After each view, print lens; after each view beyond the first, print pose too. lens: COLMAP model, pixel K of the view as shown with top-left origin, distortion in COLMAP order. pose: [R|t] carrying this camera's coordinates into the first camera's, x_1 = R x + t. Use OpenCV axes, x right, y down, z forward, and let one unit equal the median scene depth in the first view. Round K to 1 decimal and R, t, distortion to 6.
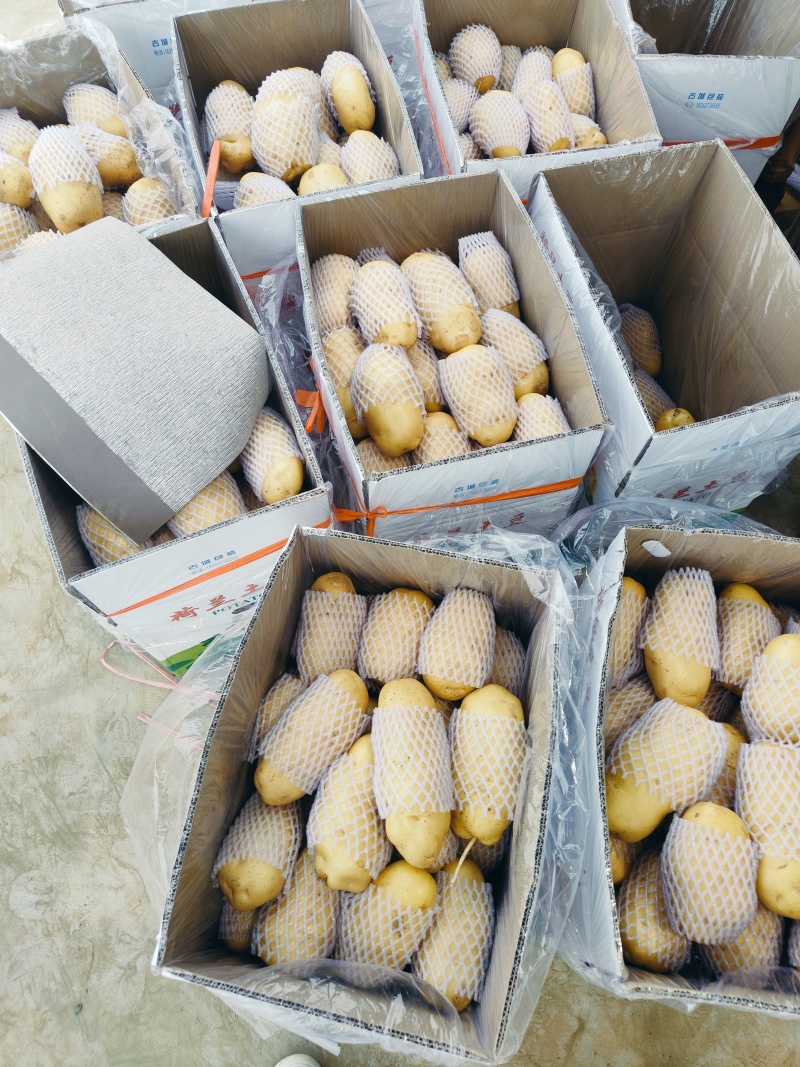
lens RADIAL K [[744.3, 0, 404.1], [0, 744.3, 531.3], [0, 0, 1]] dist [0.003591, -0.007518]
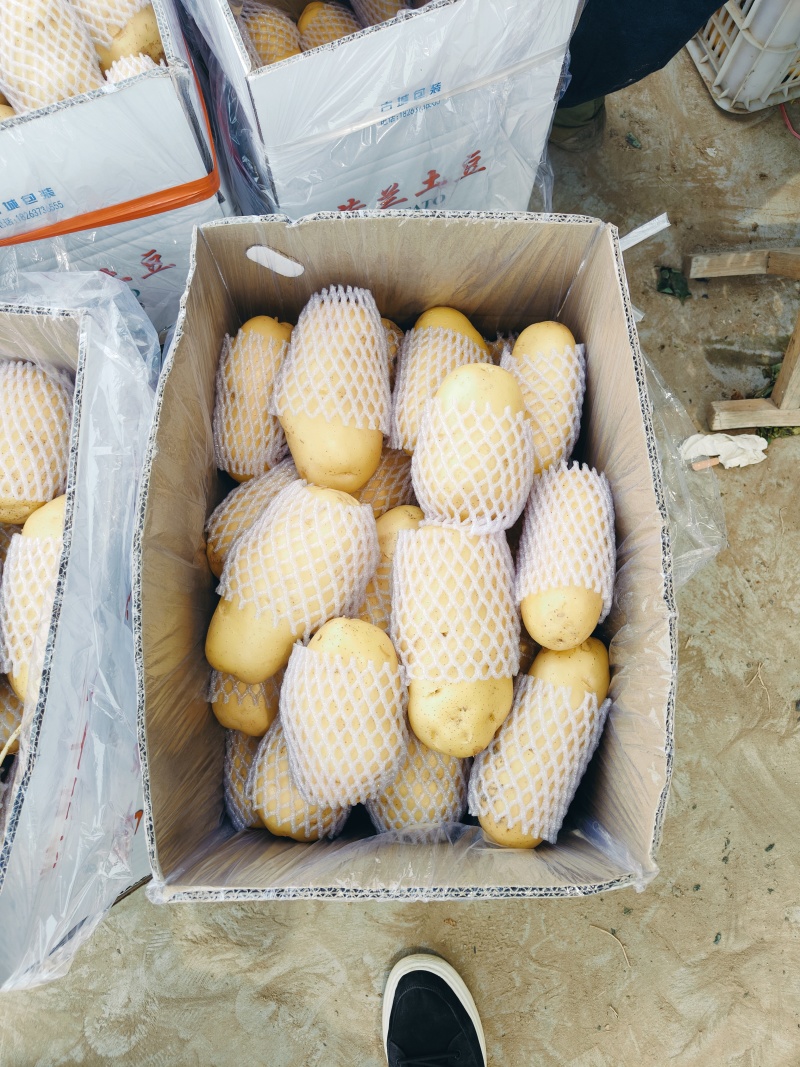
lens RADIAL K [[744.3, 0, 396.2], [0, 744.3, 533.5], [0, 0, 1]] dist [0.003591, -0.007518]
pose [[0.991491, -0.129007, 0.017404, 0.443603], [0.121597, 0.965566, 0.229990, 0.129147], [-0.046475, -0.225917, 0.973037, 0.327159]]
